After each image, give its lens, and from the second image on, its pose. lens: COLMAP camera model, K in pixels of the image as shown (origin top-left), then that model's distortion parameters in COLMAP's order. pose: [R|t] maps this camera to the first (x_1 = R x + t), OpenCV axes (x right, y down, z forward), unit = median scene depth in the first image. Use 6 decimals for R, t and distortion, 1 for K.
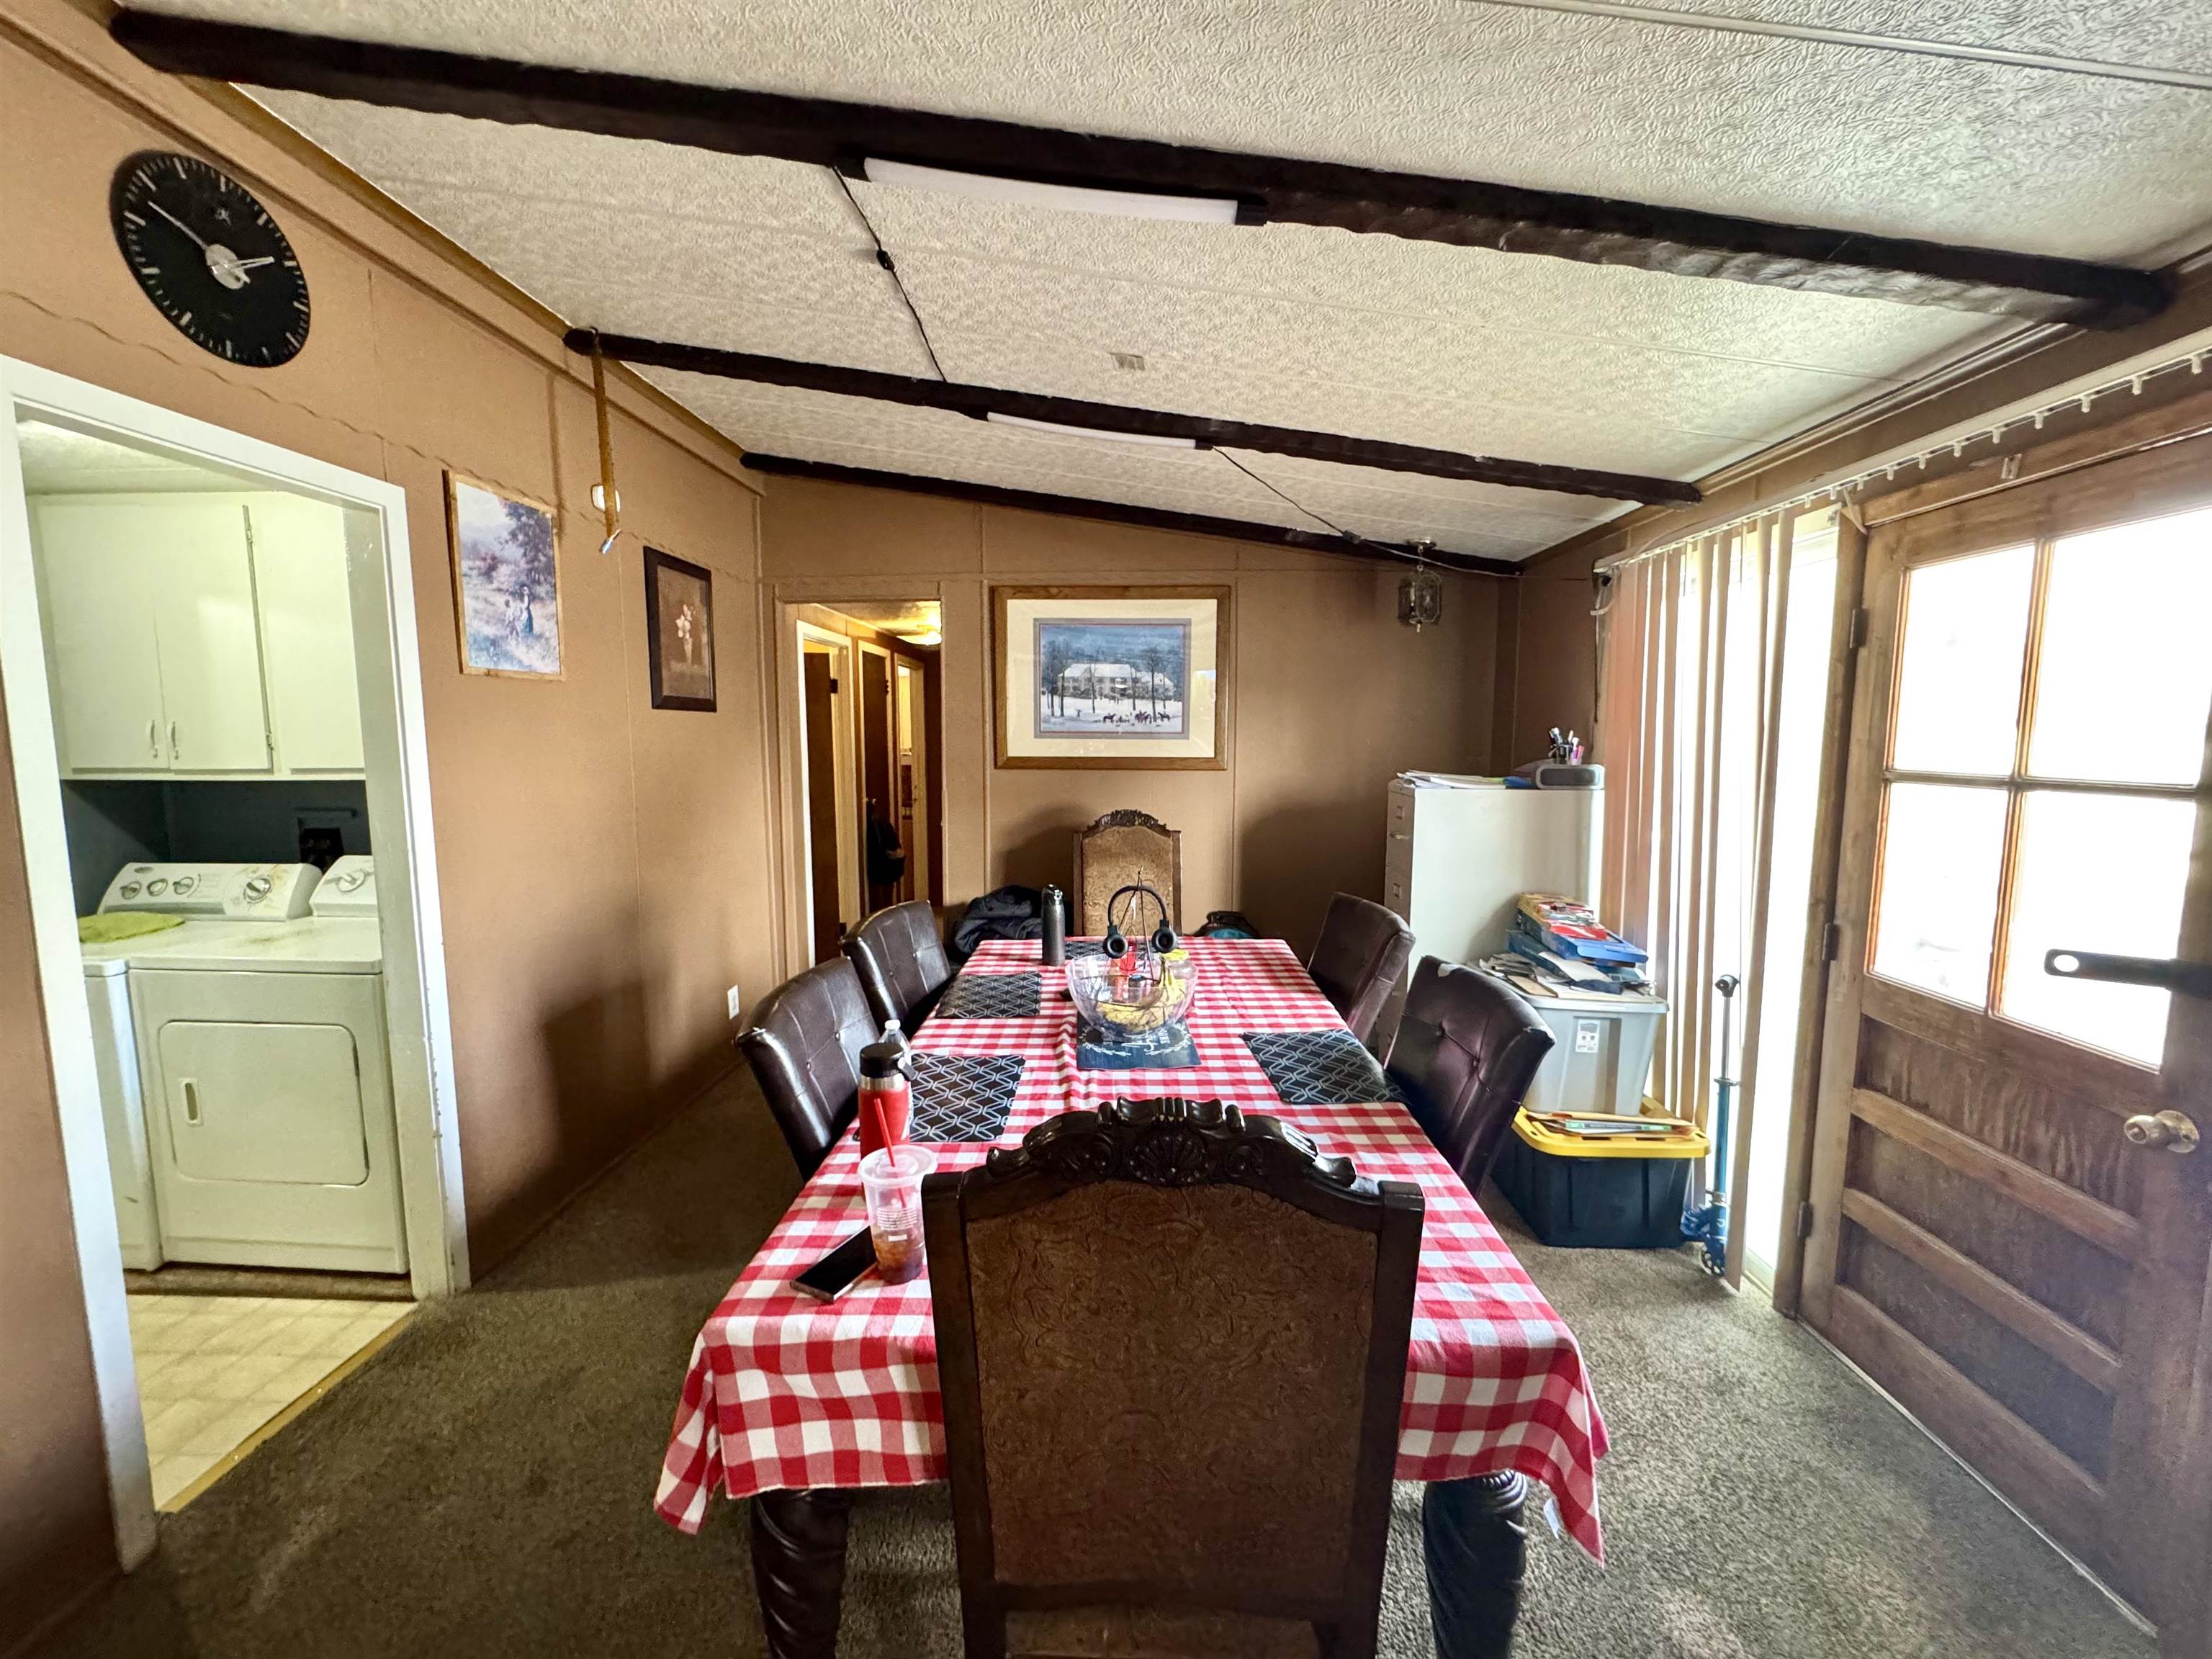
lens RADIAL K [[879.2, 0, 1104.8], [0, 879.2, 829.1], [0, 0, 1]] dist [-0.004344, 0.000416]
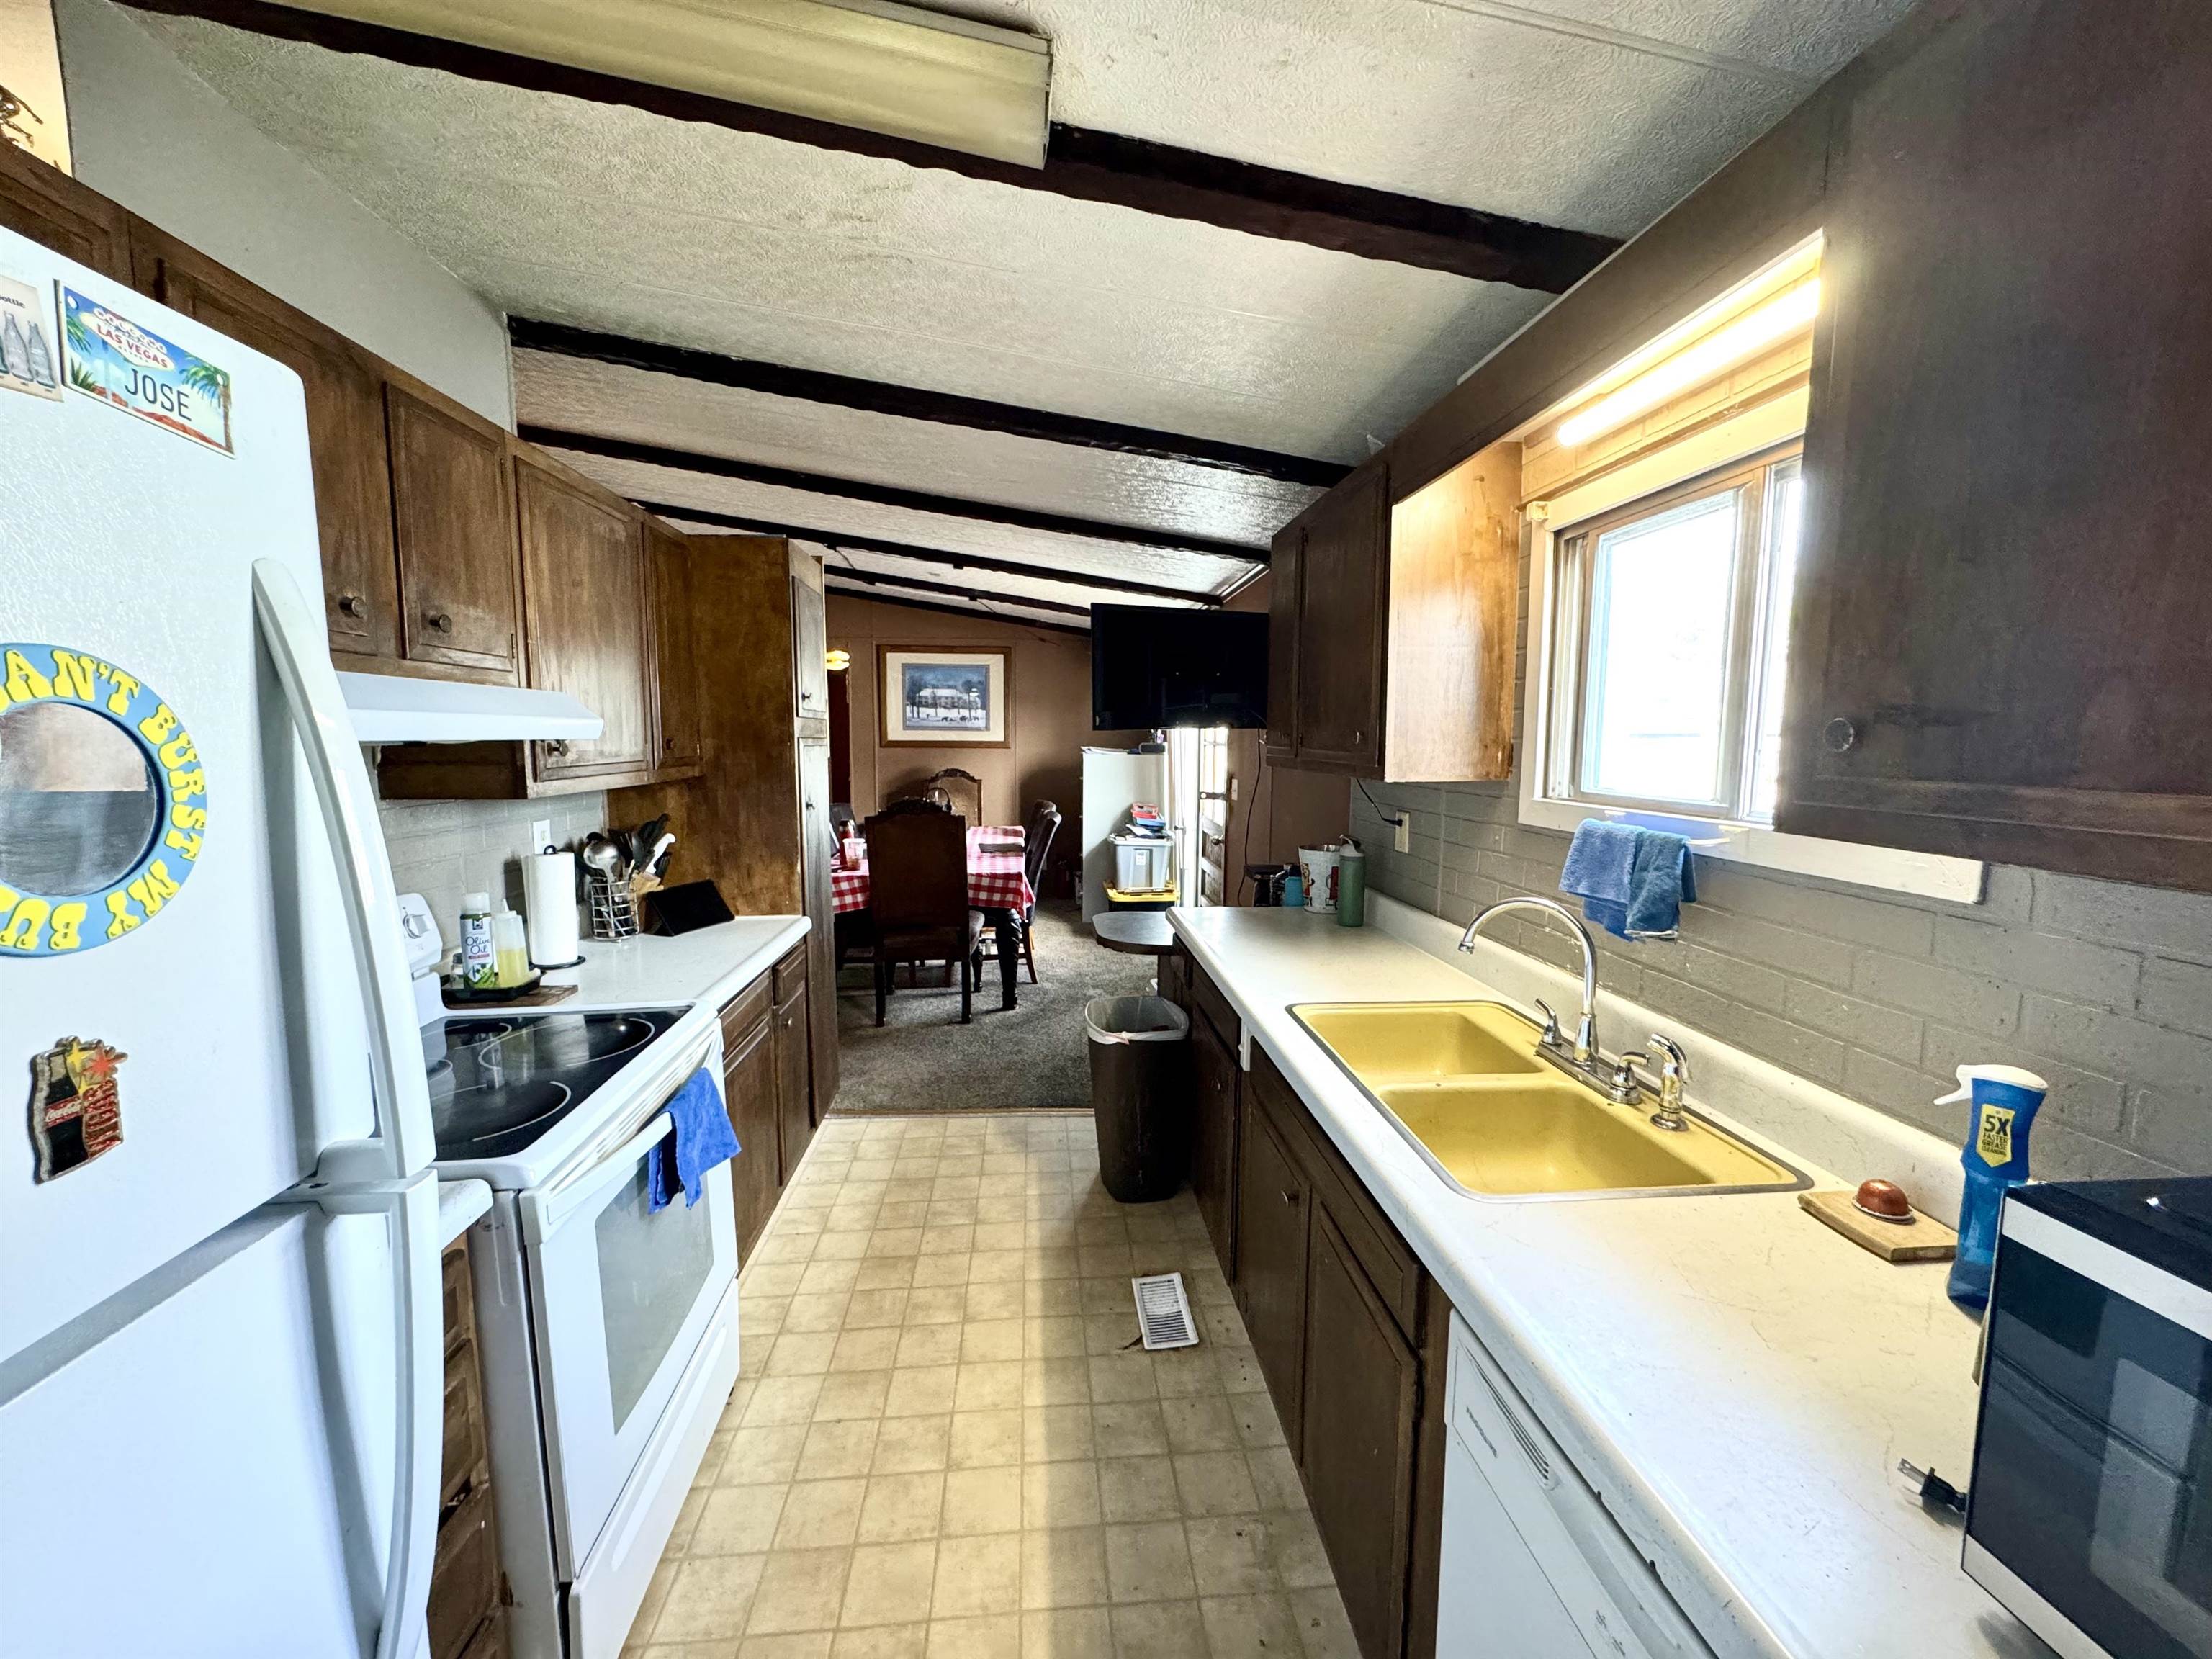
lens RADIAL K [[879.2, 0, 1113.3], [0, 879.2, 831.4], [0, 0, 1]] dist [-0.004344, 0.000416]
pose [[0.991291, -0.010206, 0.131293, 0.109988], [0.009309, 0.999929, 0.007444, 0.095210], [-0.131359, -0.006157, 0.991316, -0.847051]]
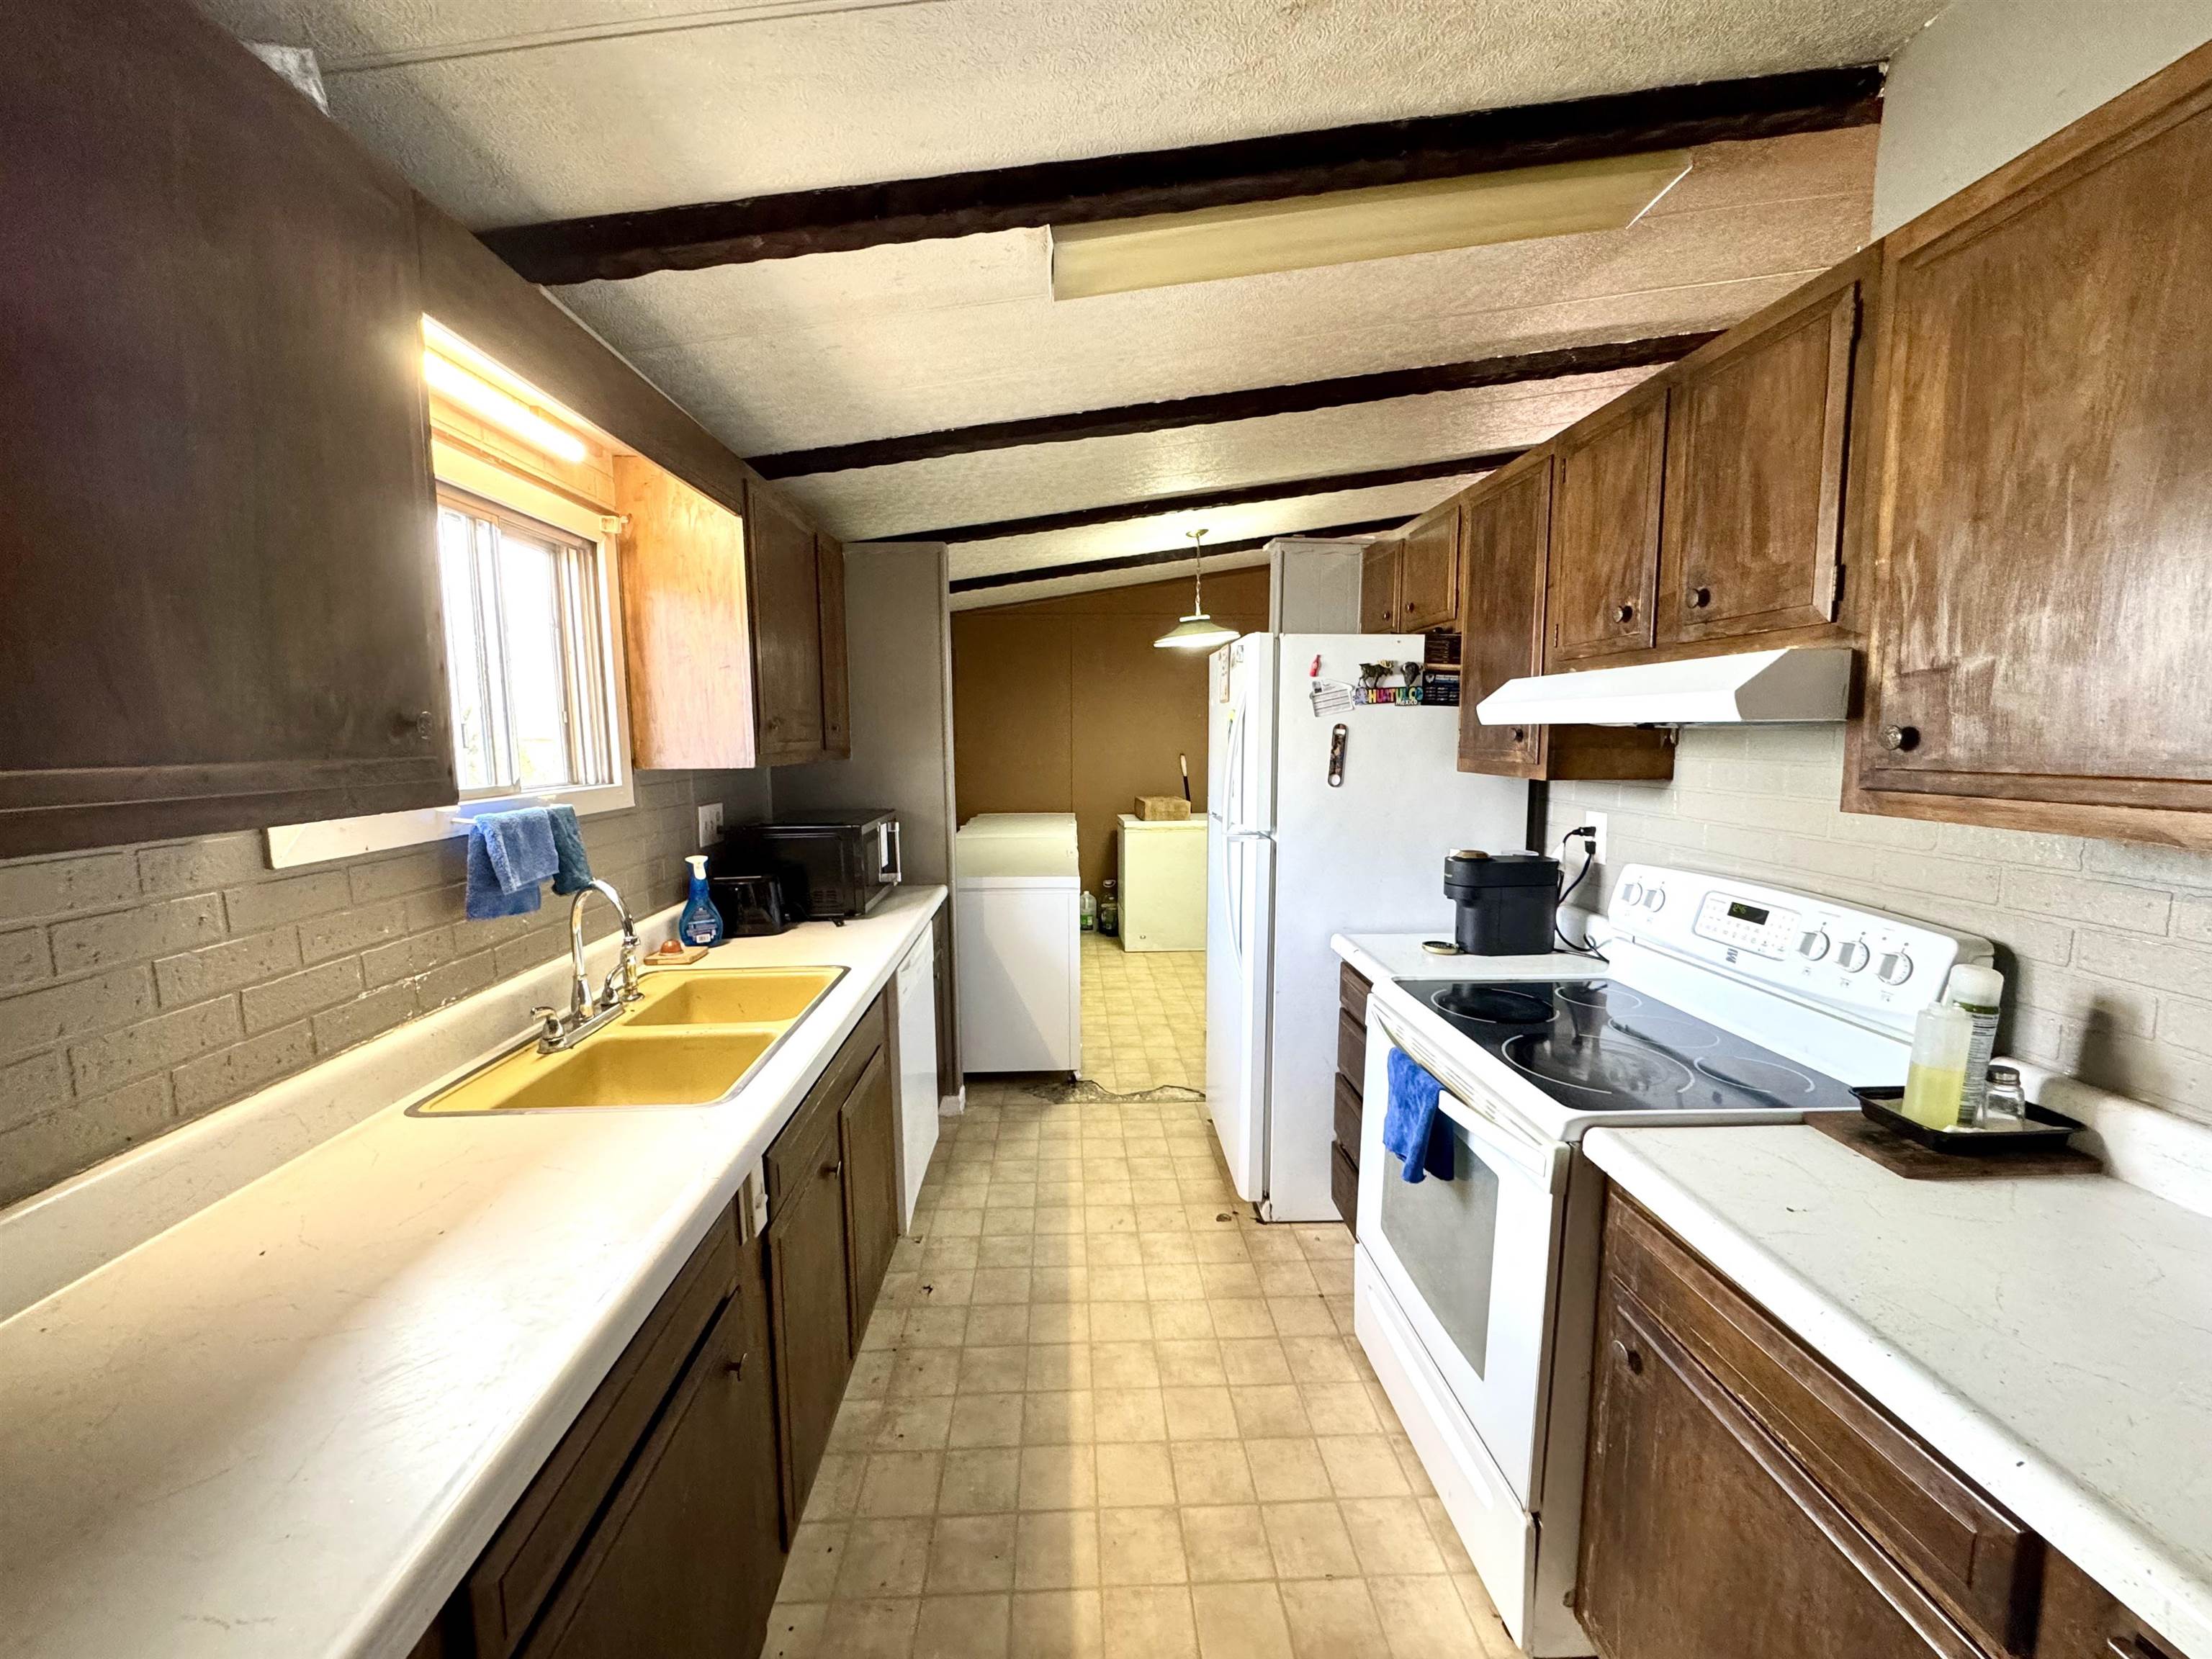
lens RADIAL K [[879.2, 0, 1108.3], [0, 879.2, 833.7], [0, 0, 1]] dist [-0.004344, 0.000416]
pose [[-0.996428, 0.019461, -0.082175, 0.191708], [0.001180, 0.976197, 0.216882, -0.097513], [0.084440, 0.216011, -0.972733, 1.130203]]
